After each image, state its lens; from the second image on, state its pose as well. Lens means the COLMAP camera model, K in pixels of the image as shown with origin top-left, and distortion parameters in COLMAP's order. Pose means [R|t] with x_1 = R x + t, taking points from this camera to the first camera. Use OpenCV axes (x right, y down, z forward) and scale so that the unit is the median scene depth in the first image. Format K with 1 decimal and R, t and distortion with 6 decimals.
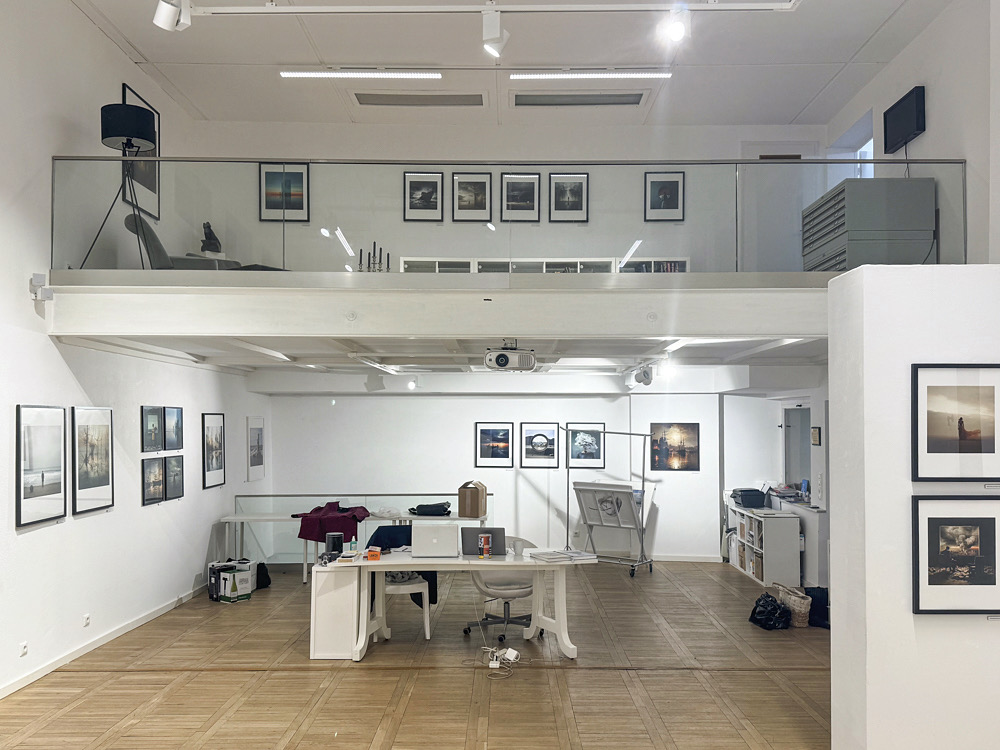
lens RADIAL K [[821.0, 0, 506.9], [0, 821.0, 410.6], [0, 0, 1]] dist [0.041034, -0.047765]
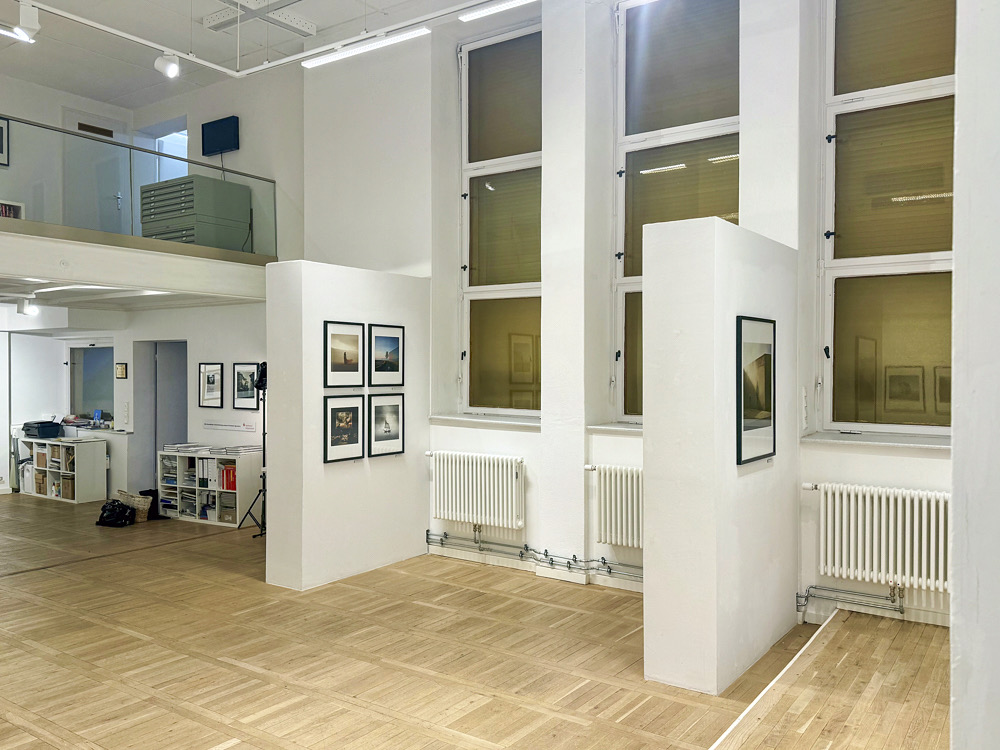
lens RADIAL K [[821.0, 0, 494.5], [0, 821.0, 375.8], [0, 0, 1]] dist [0.041034, -0.047765]
pose [[0.565083, -0.003973, 0.825024, -0.396754], [-0.015343, 0.999765, 0.015324, 0.014928], [-0.824891, -0.021317, 0.564889, -0.148354]]
